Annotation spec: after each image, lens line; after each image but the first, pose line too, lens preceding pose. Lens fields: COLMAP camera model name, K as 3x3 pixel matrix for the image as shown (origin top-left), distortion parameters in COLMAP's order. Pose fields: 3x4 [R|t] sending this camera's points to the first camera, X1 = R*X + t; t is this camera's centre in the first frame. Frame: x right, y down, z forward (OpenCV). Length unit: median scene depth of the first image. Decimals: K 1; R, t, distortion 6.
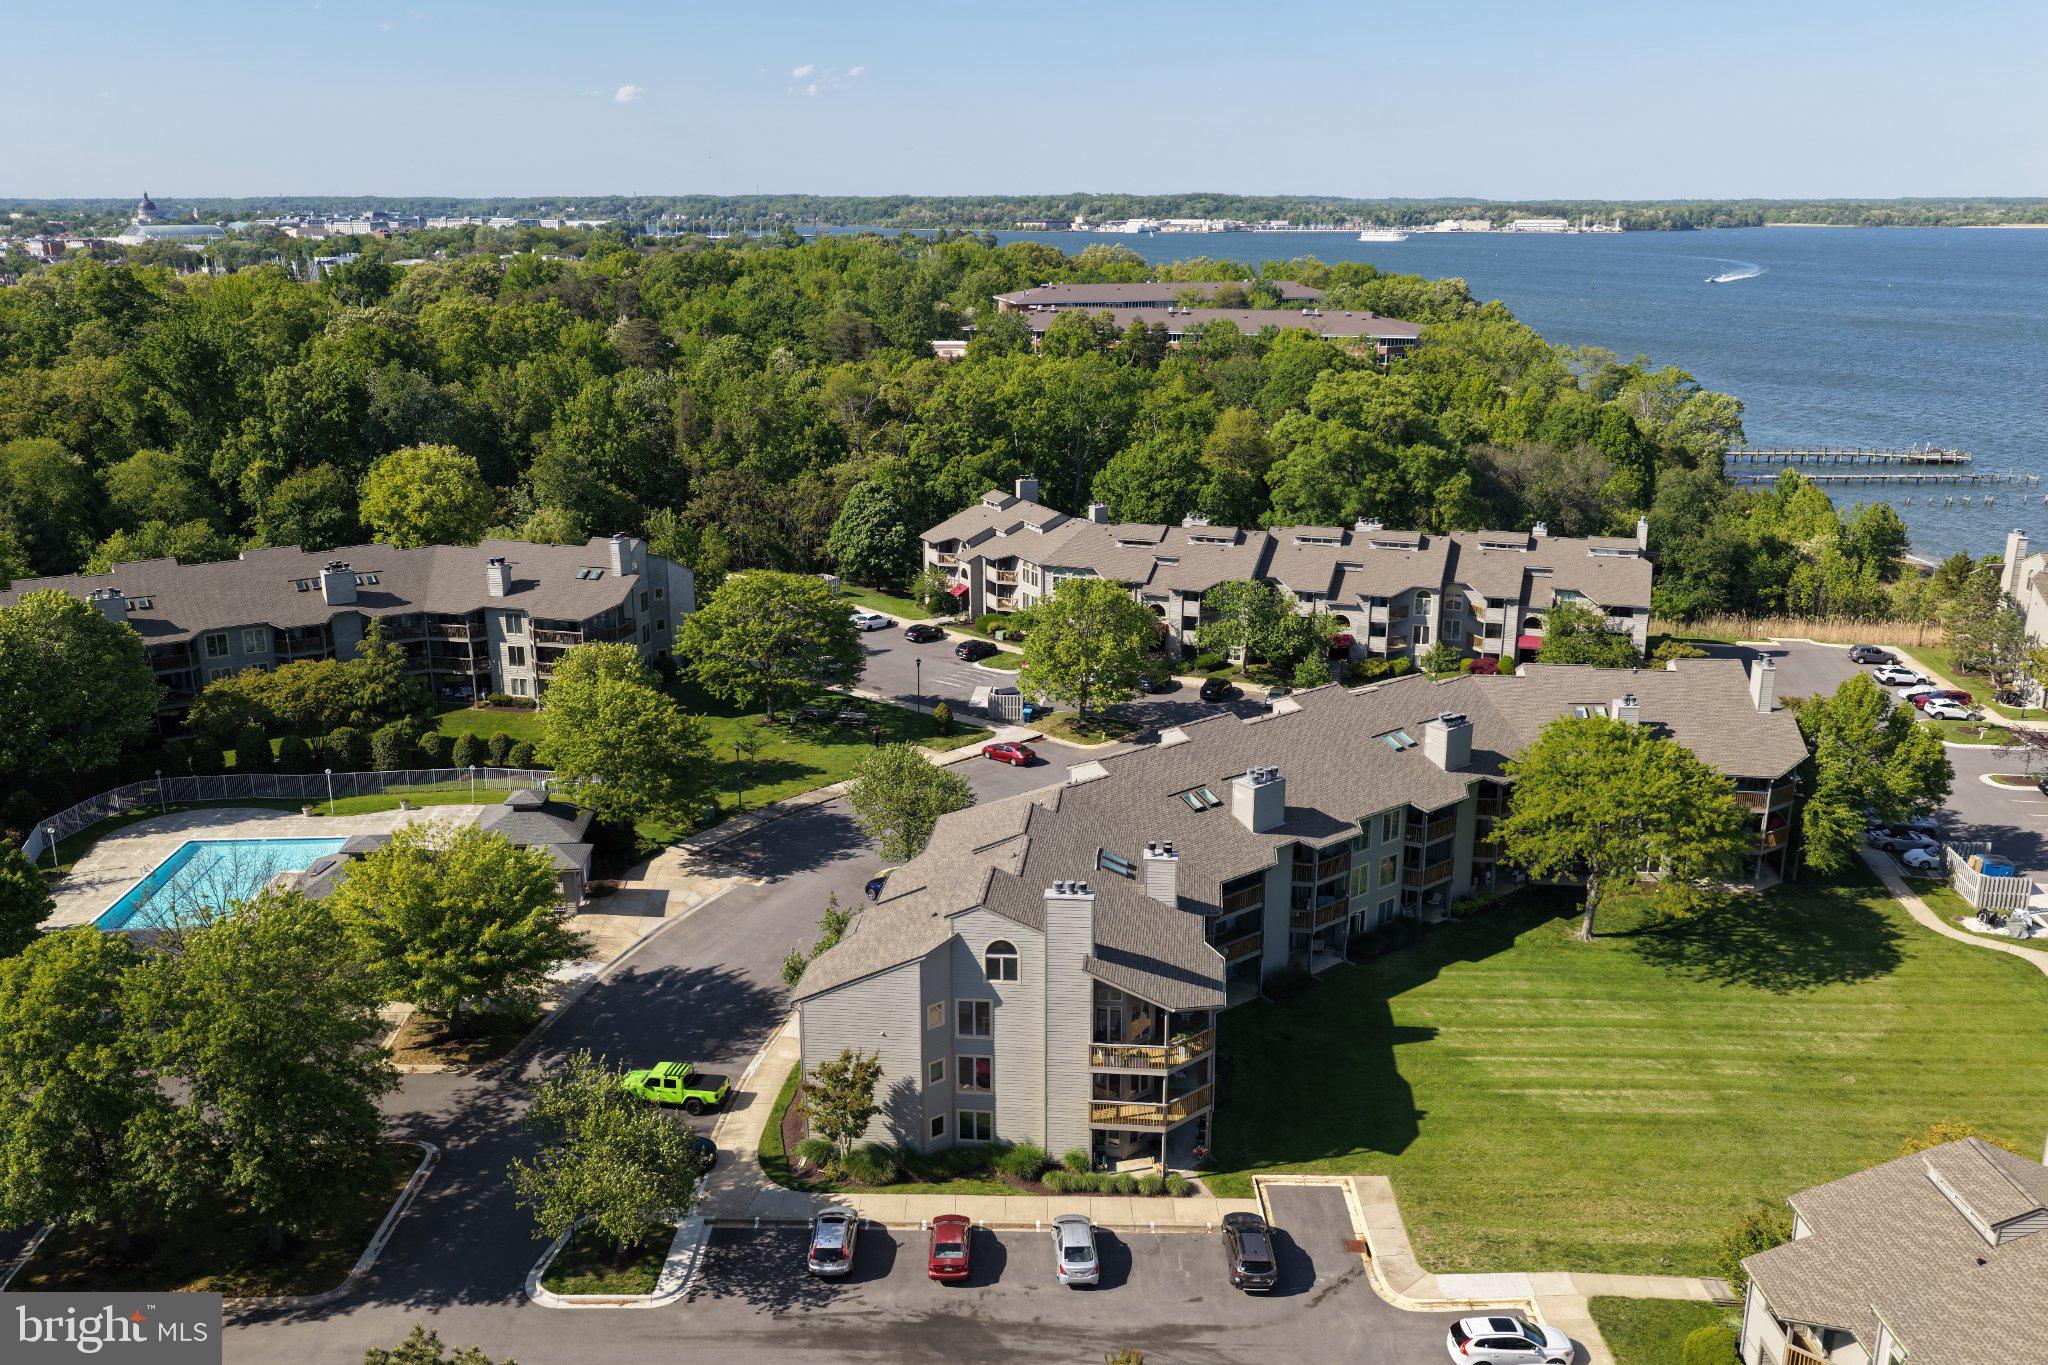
lens RADIAL K [[1693.8, 0, 1015.7], [0, 1693.8, 684.8], [0, 0, 1]] dist [-0.012229, 0.033337]
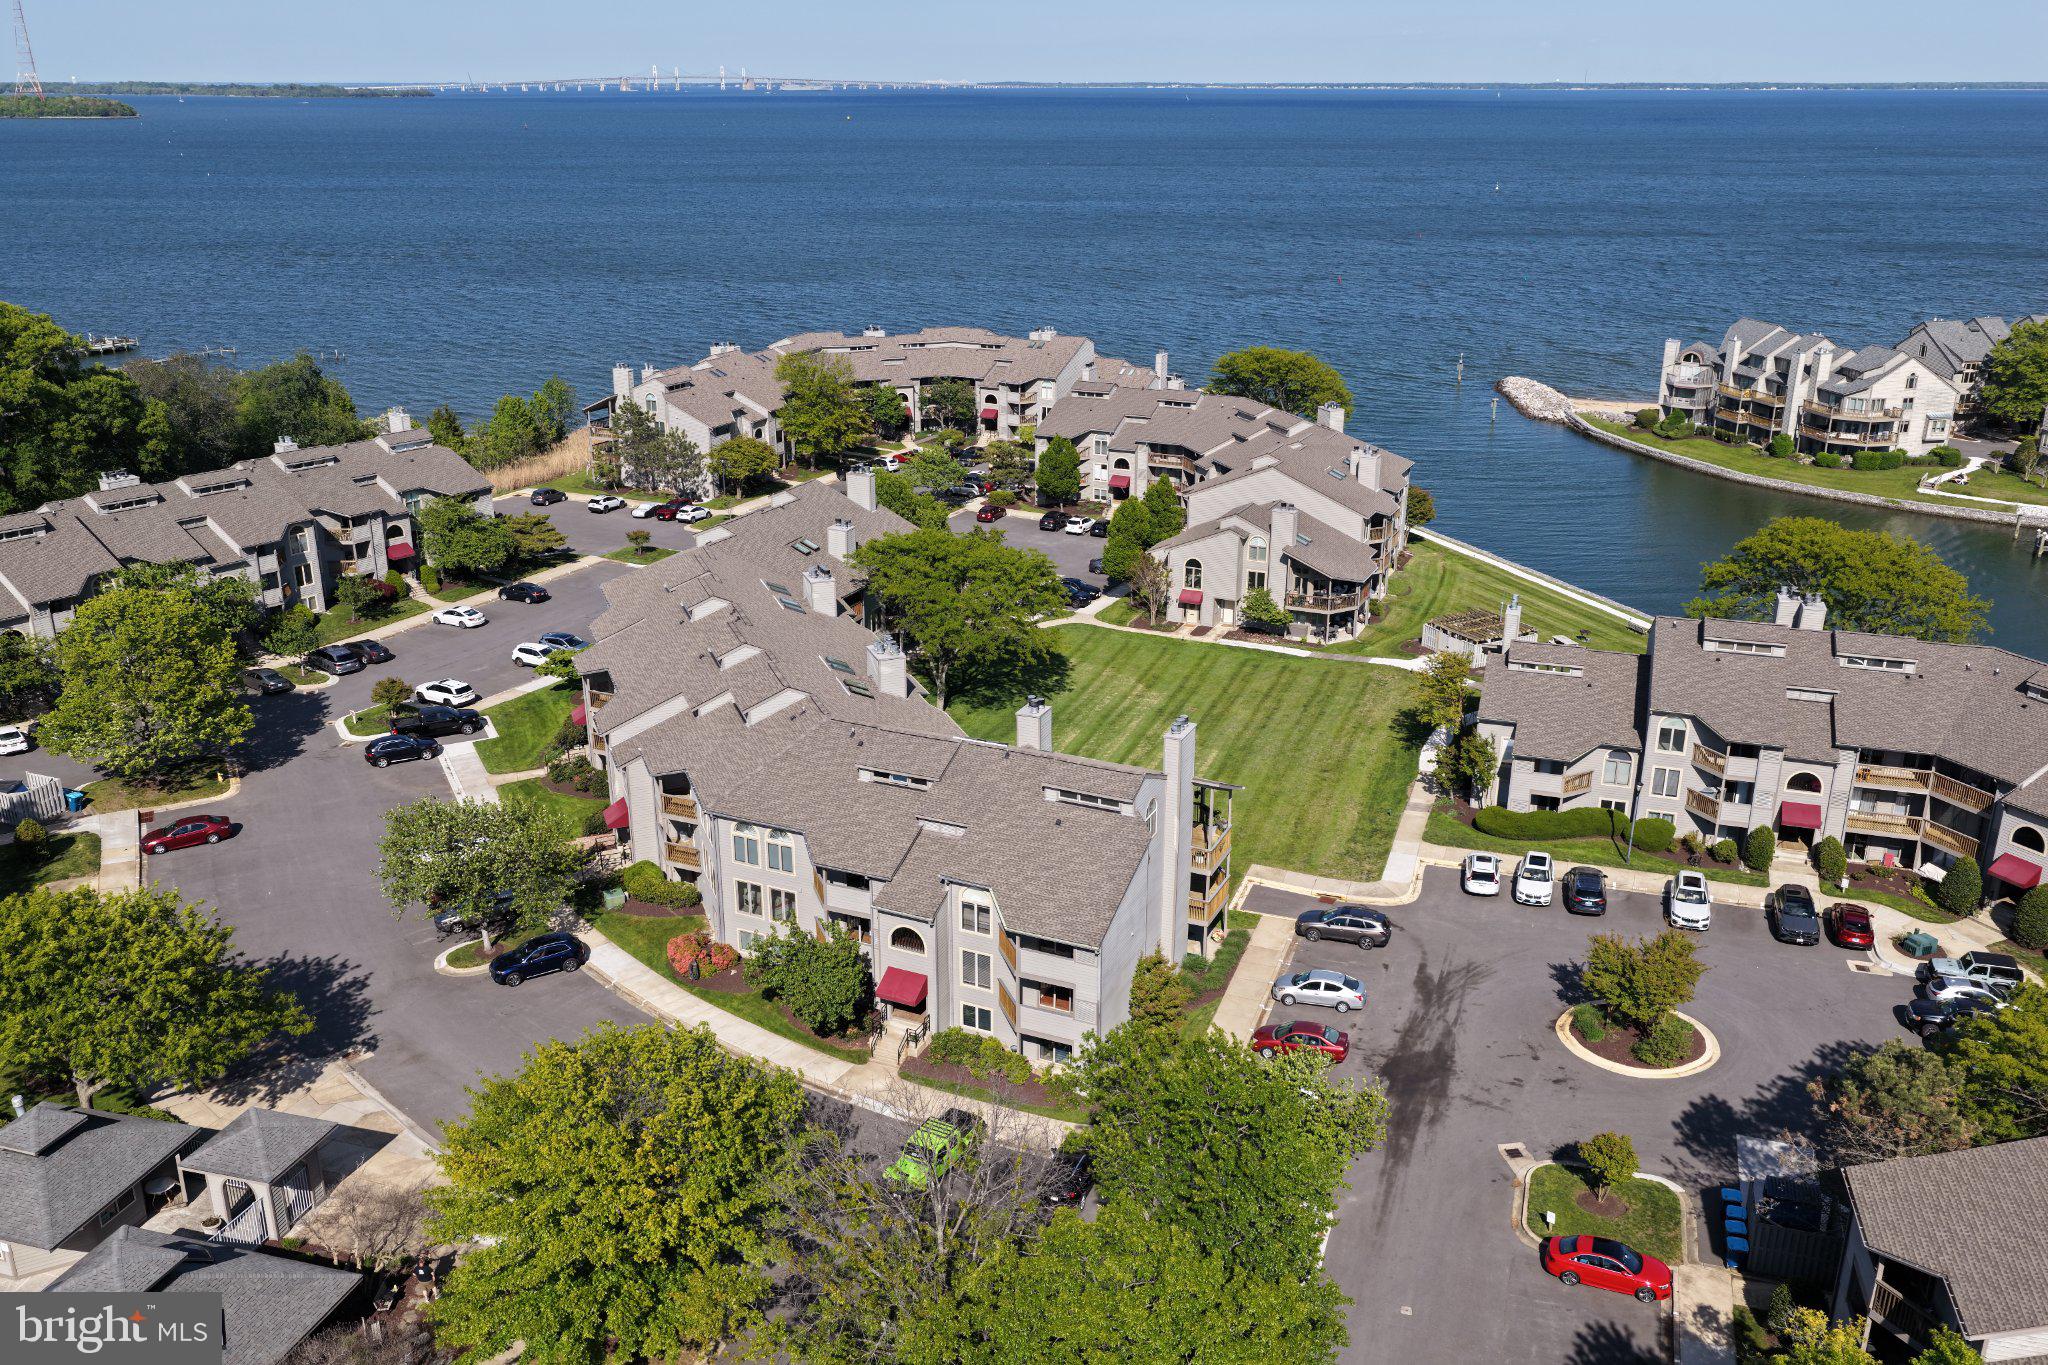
lens RADIAL K [[1693.8, 0, 1020.7], [0, 1693.8, 691.1], [0, 0, 1]] dist [-0.012229, 0.033337]
pose [[0.323562, -0.315298, 0.892129, -0.458831], [0.256042, 0.936848, 0.238240, -0.088685], [-0.910906, 0.151337, 0.383858, 0.322056]]
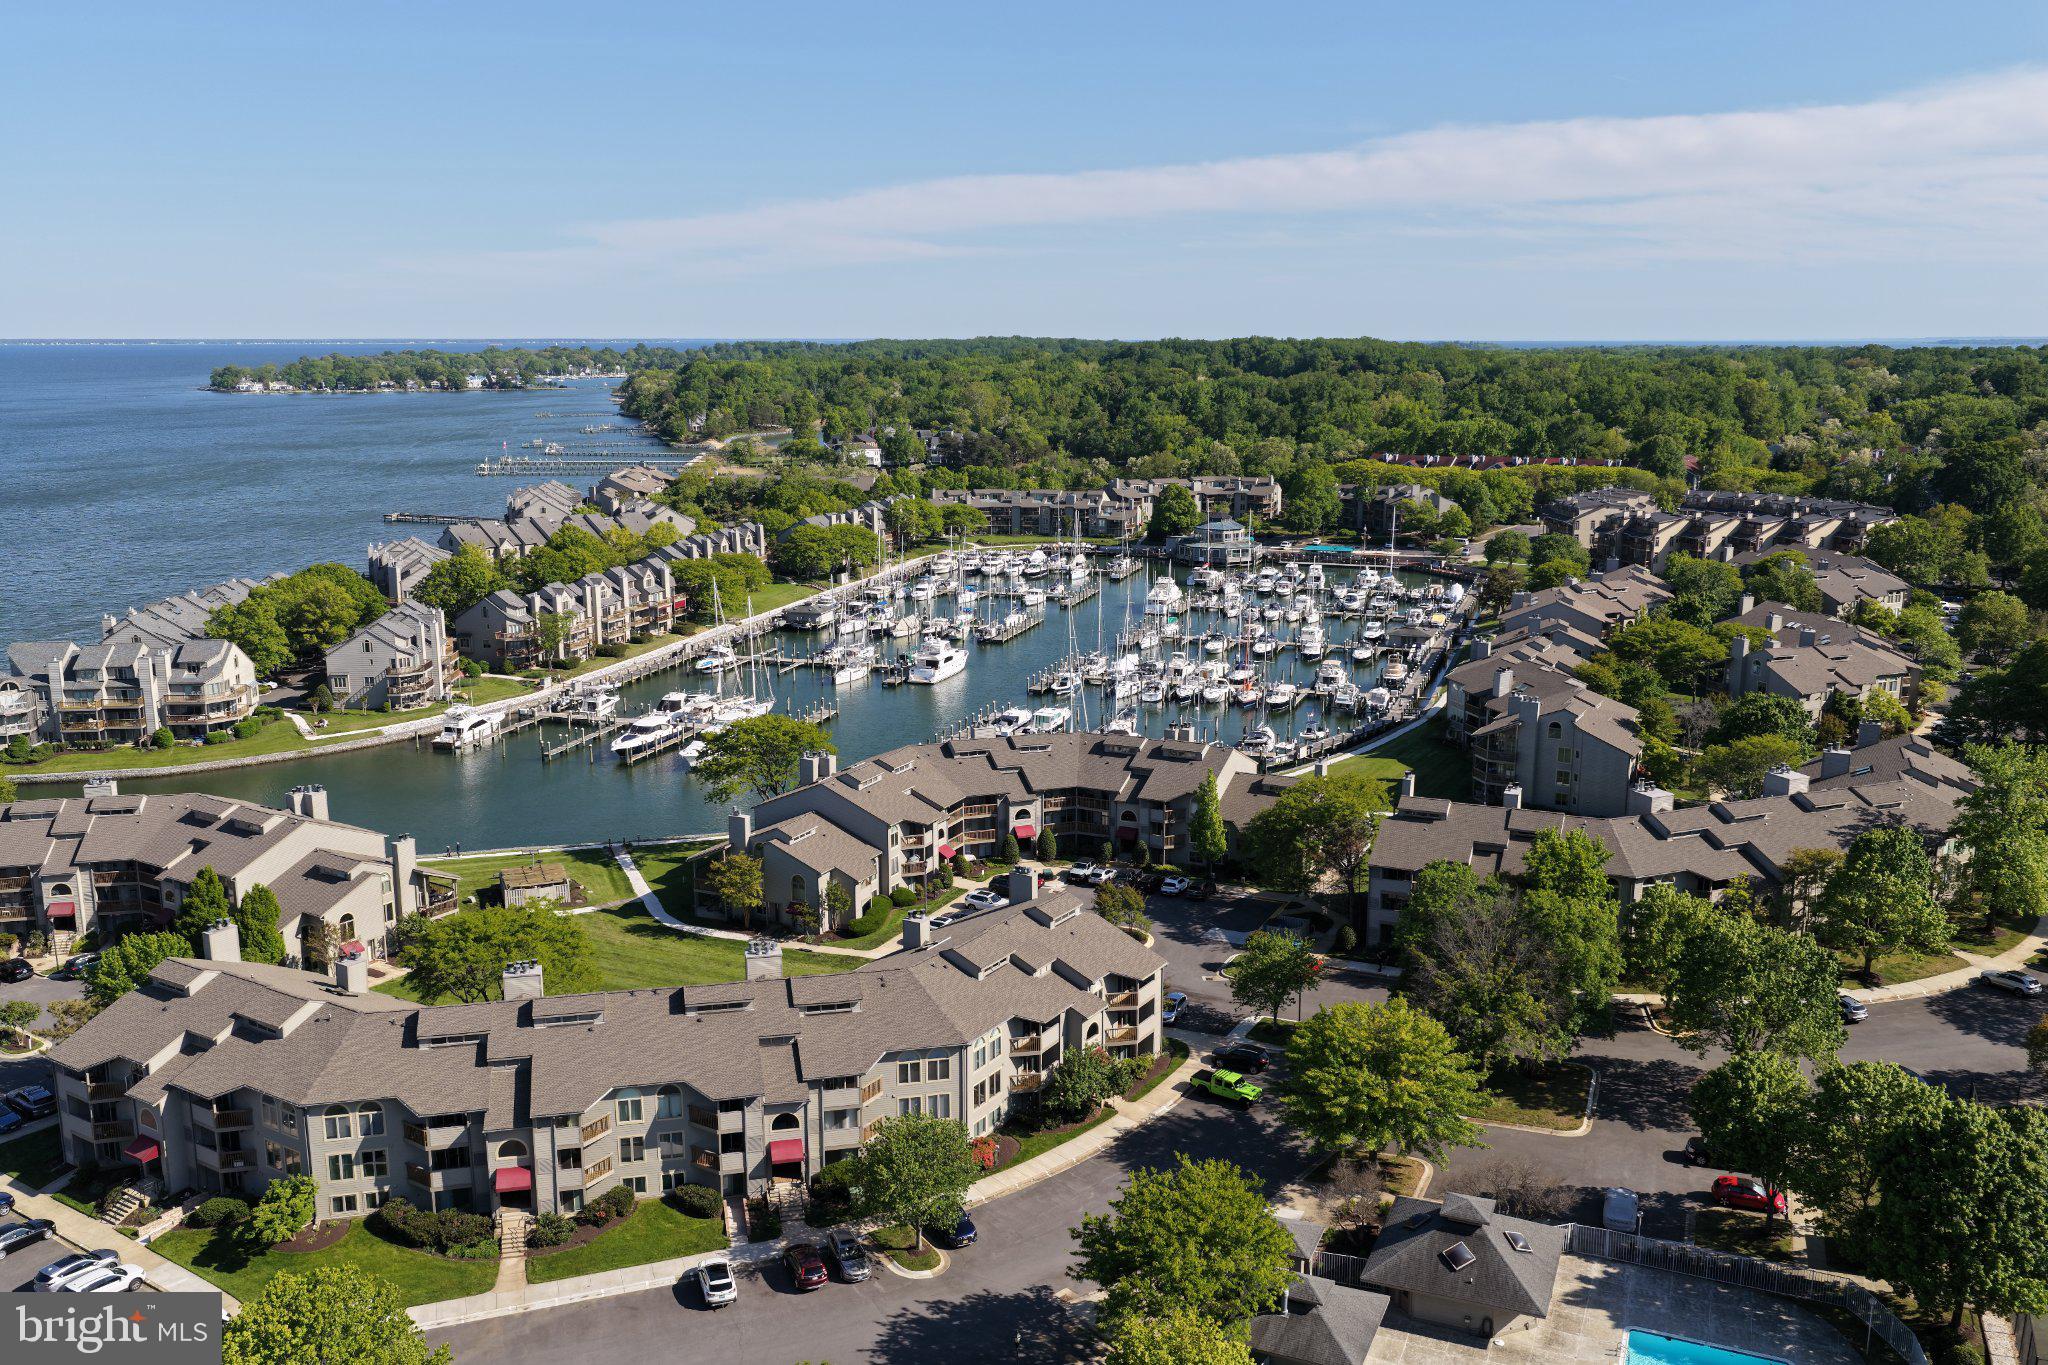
lens RADIAL K [[1693.8, 0, 1020.5], [0, 1693.8, 675.0], [0, 0, 1]] dist [-0.012229, 0.033337]
pose [[-0.897546, -0.080407, 0.433528, -0.351281], [0.126348, 0.895096, 0.427597, -0.403684], [-0.422431, 0.438563, -0.793230, 1.122962]]
